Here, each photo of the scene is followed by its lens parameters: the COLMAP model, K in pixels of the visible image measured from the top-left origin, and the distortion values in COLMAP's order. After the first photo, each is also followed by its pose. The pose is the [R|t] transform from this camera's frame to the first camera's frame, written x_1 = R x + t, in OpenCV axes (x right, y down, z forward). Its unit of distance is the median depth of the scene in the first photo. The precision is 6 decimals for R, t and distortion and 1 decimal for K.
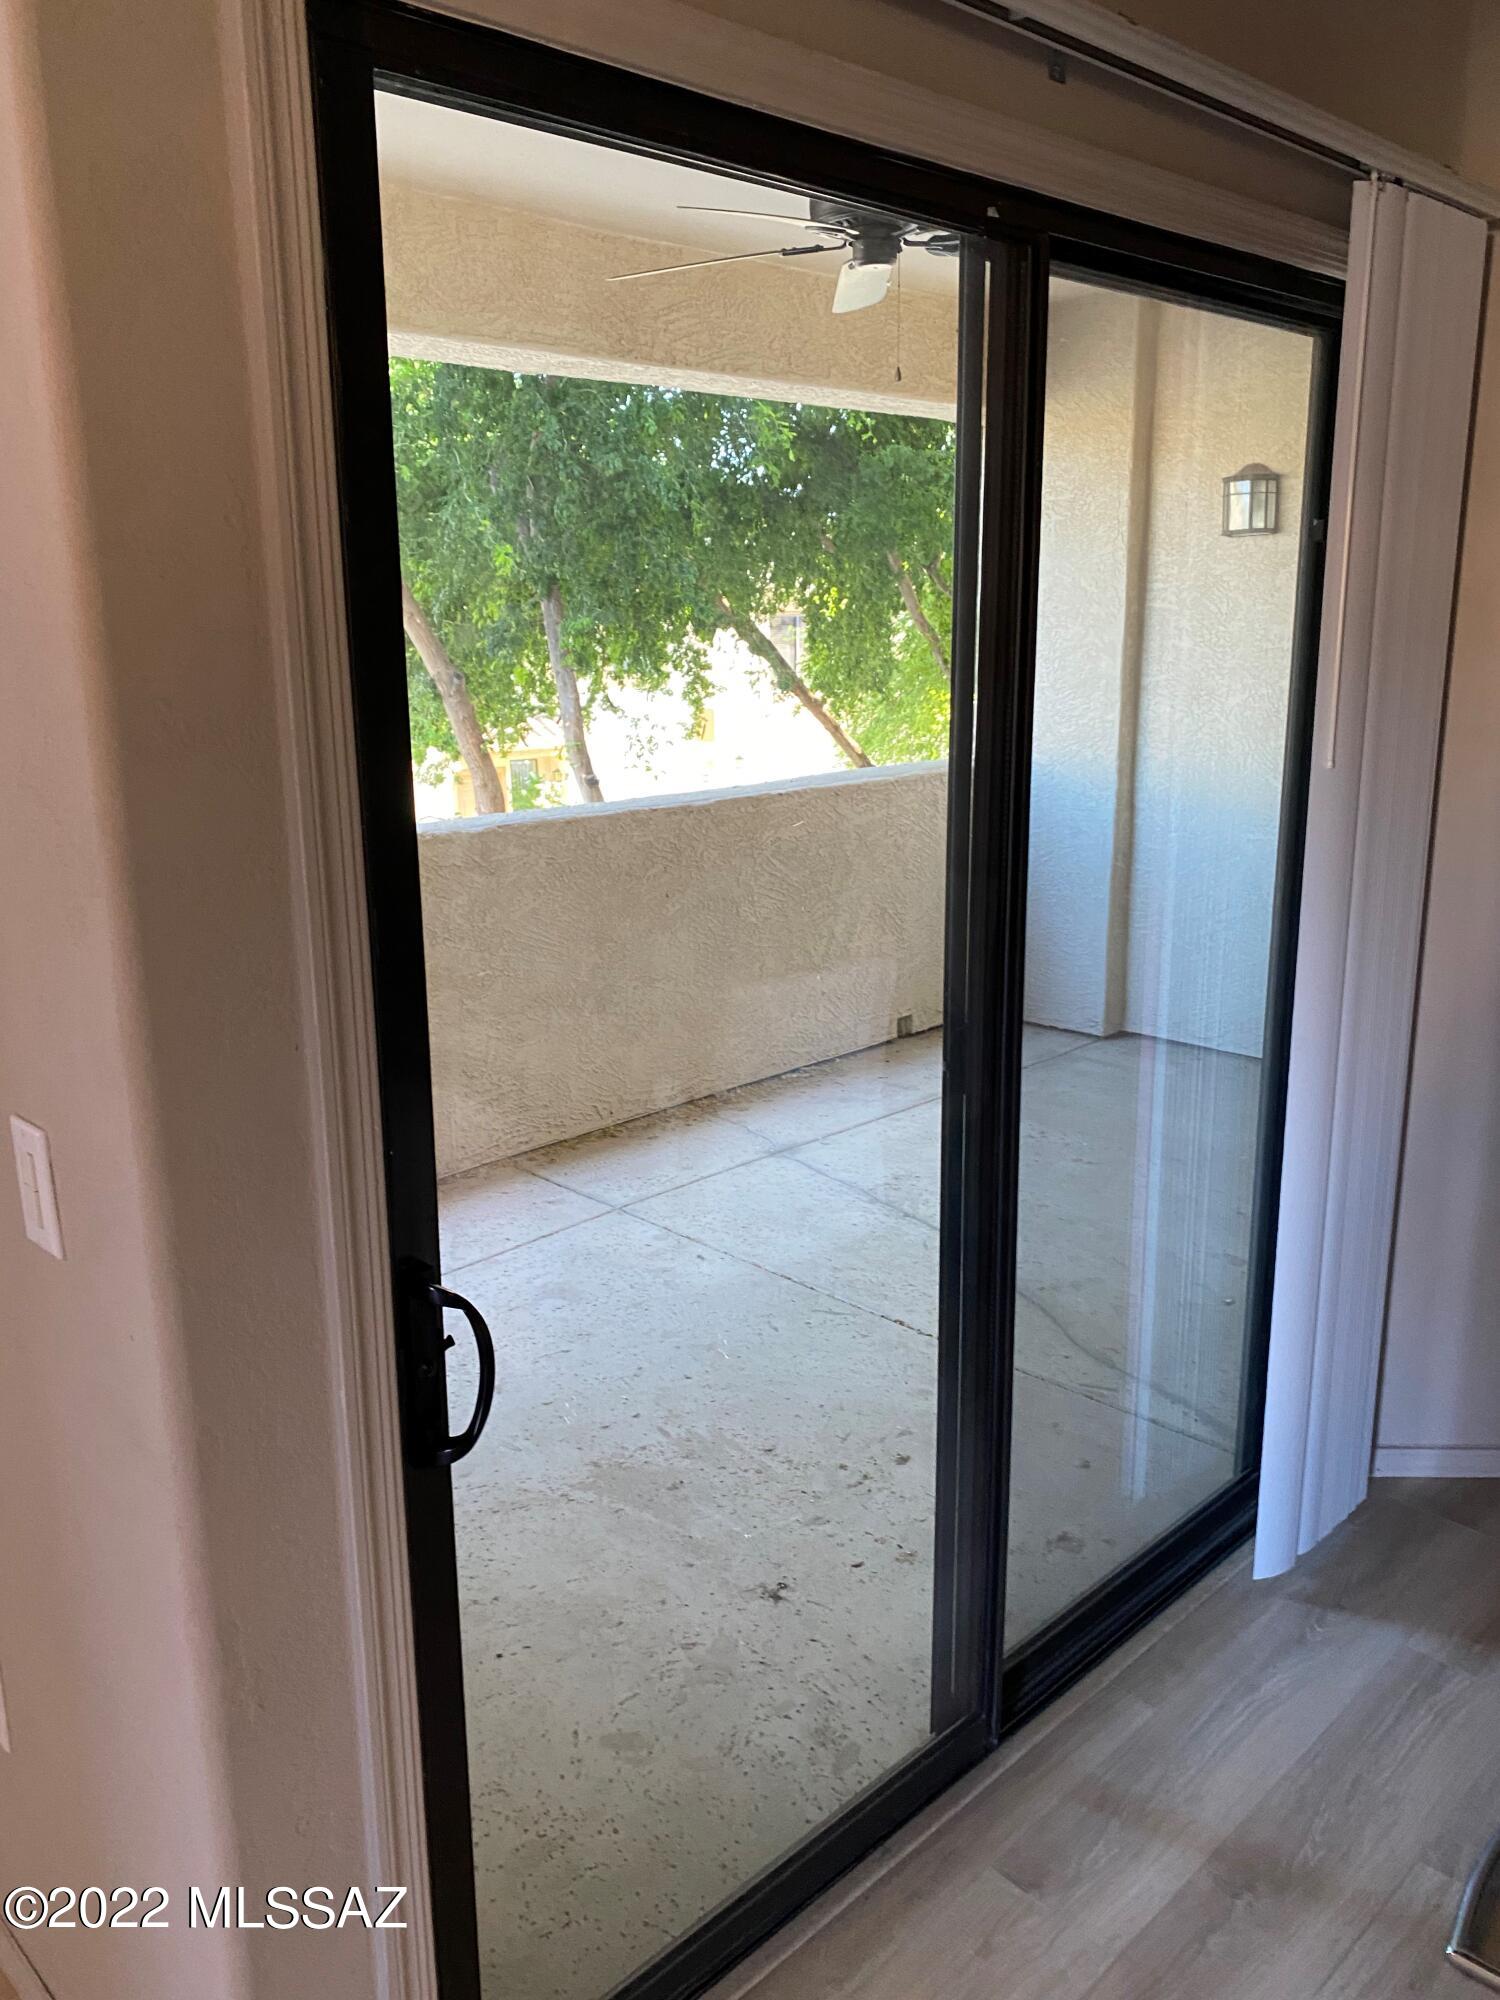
lens RADIAL K [[1559.9, 0, 746.7], [0, 1559.9, 1006.5], [0, 0, 1]] dist [0.058947, -0.074426]
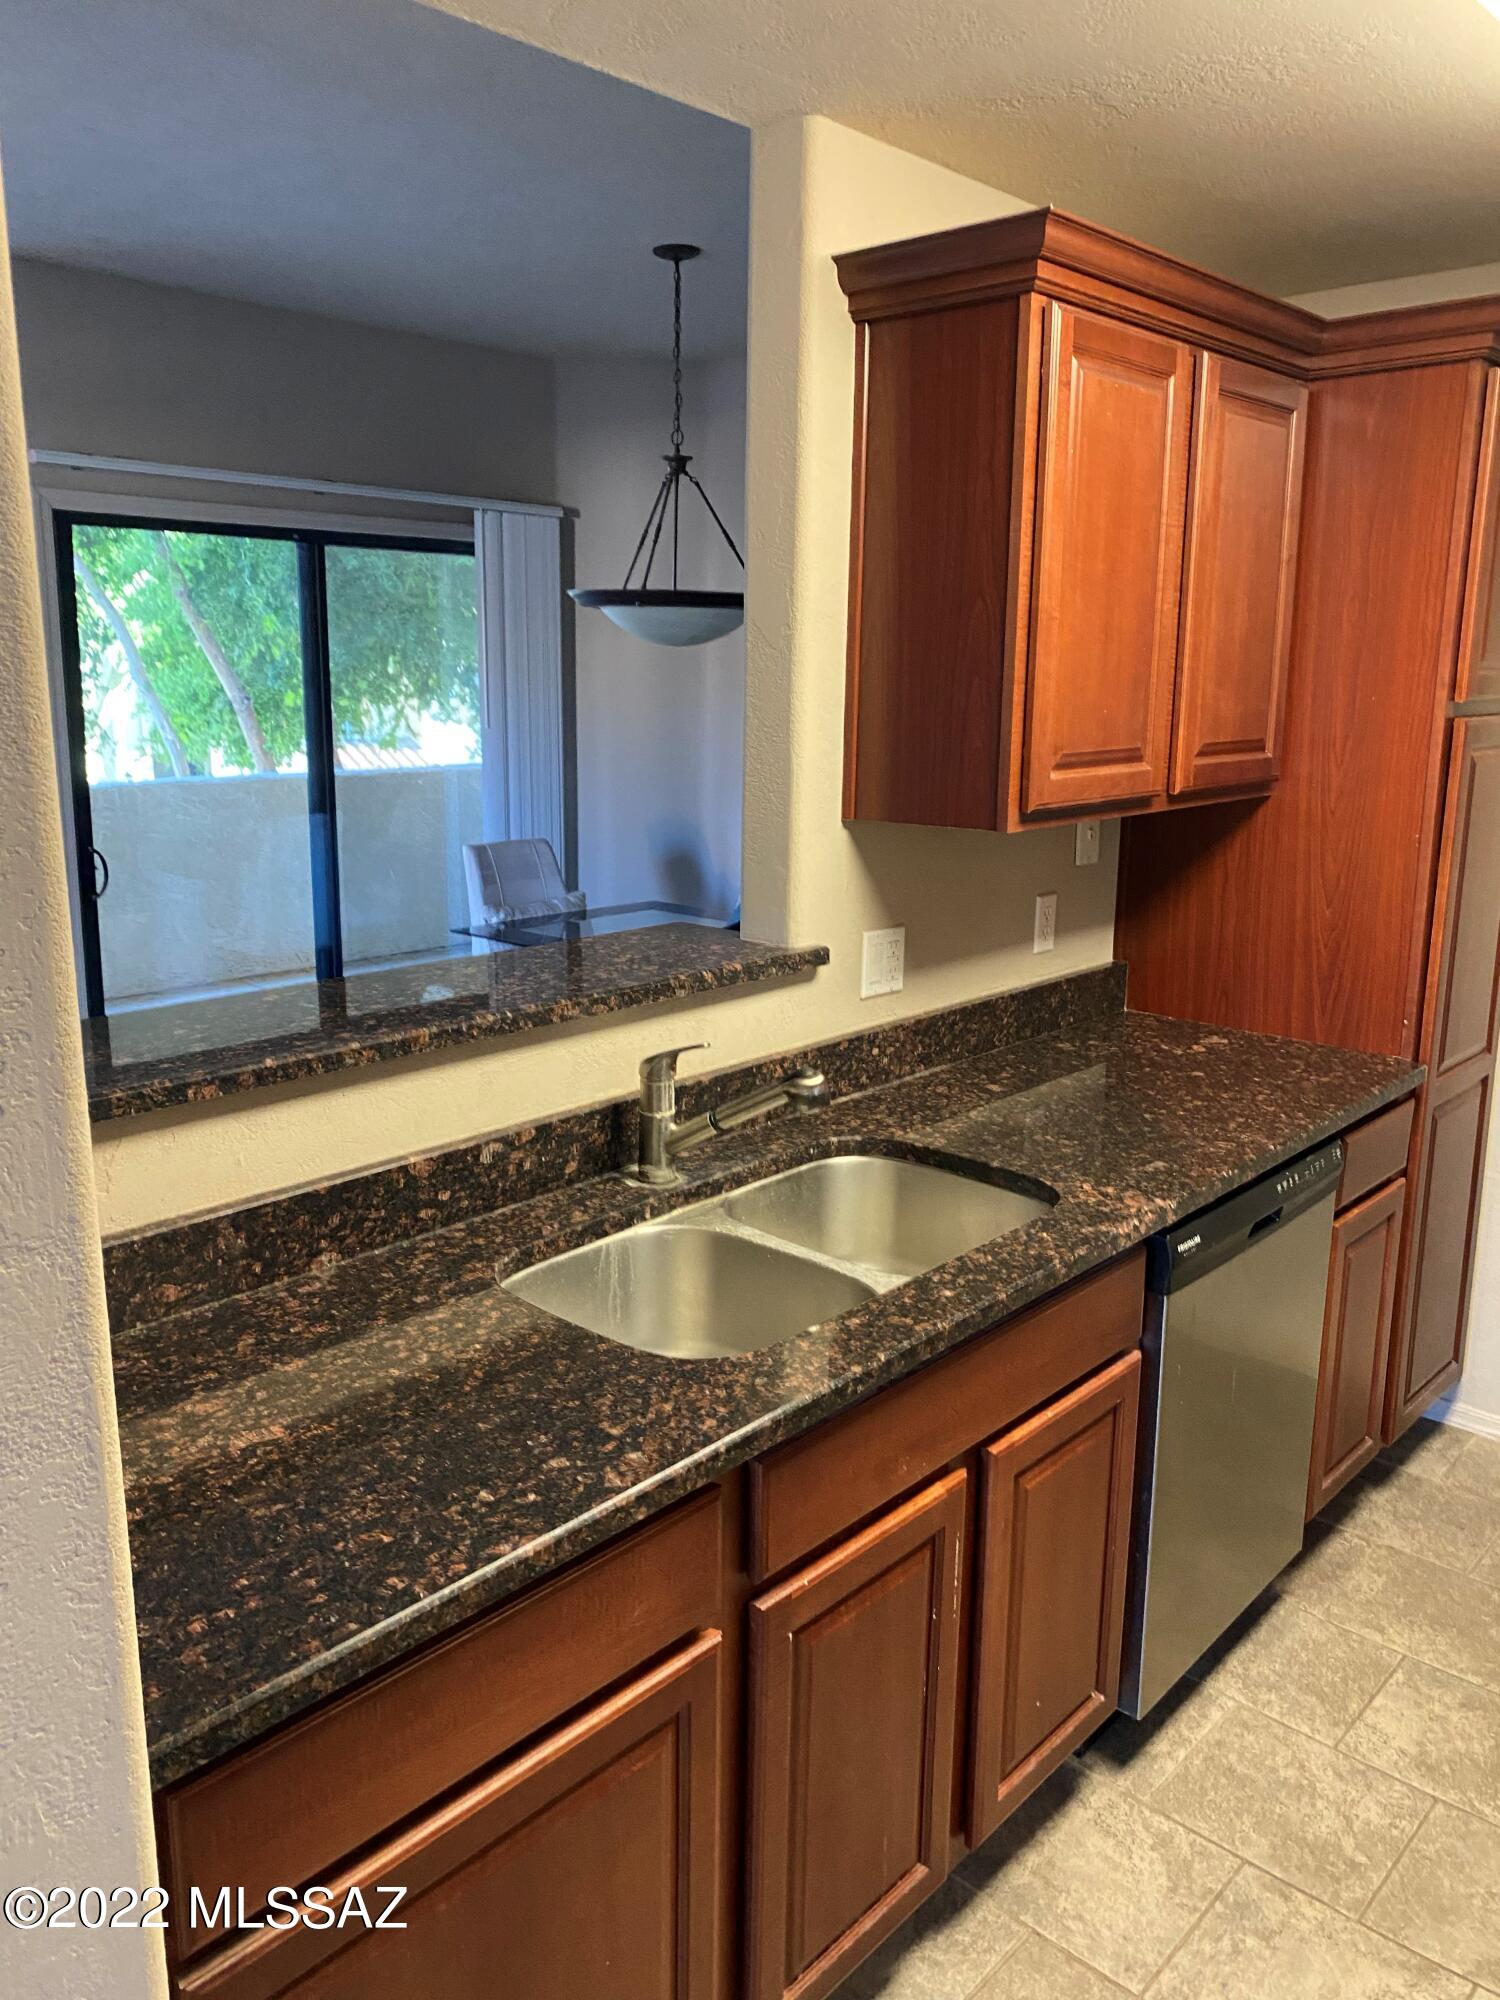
lens RADIAL K [[1559.9, 0, 742.0], [0, 1559.9, 990.8], [0, 0, 1]] dist [0.058947, -0.074426]
pose [[0.998348, 0.011878, 0.056213, 0.691893], [-0.009618, 0.999141, -0.040308, 0.409882], [-0.056644, 0.039700, 0.997605, -1.685216]]
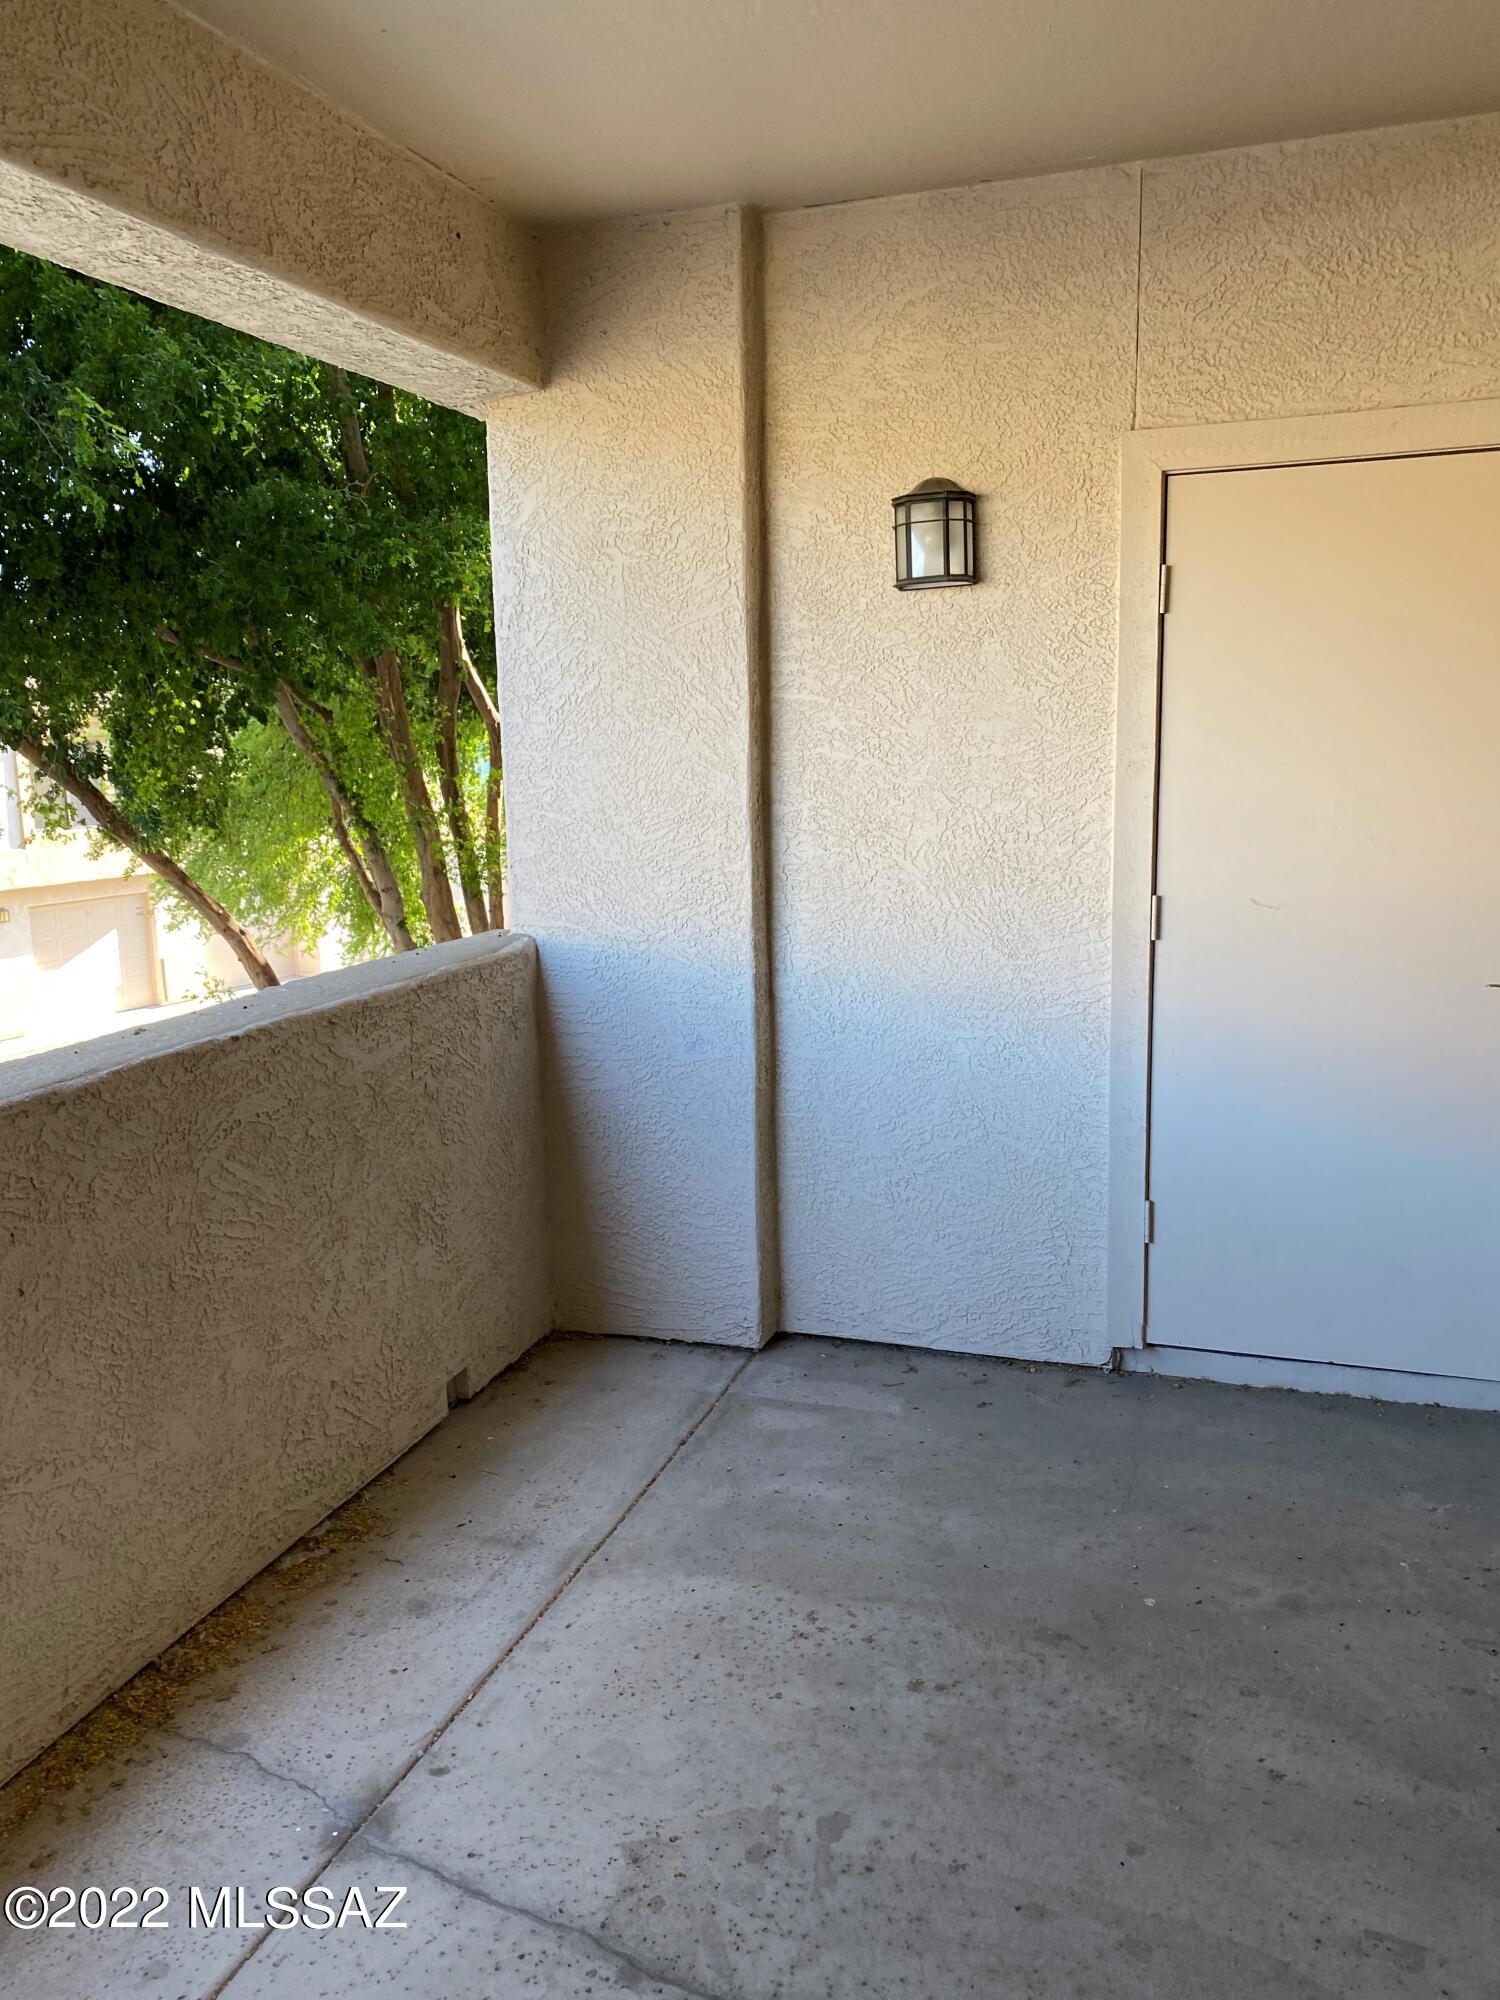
lens RADIAL K [[1559.9, 0, 747.9], [0, 1559.9, 1014.7], [0, 0, 1]] dist [0.058947, -0.074426]
pose [[0.901088, -0.084676, 0.425288, -0.044584], [0.115296, 0.992231, -0.046730, -0.096678], [-0.418028, 0.091142, 0.903851, 0.439801]]
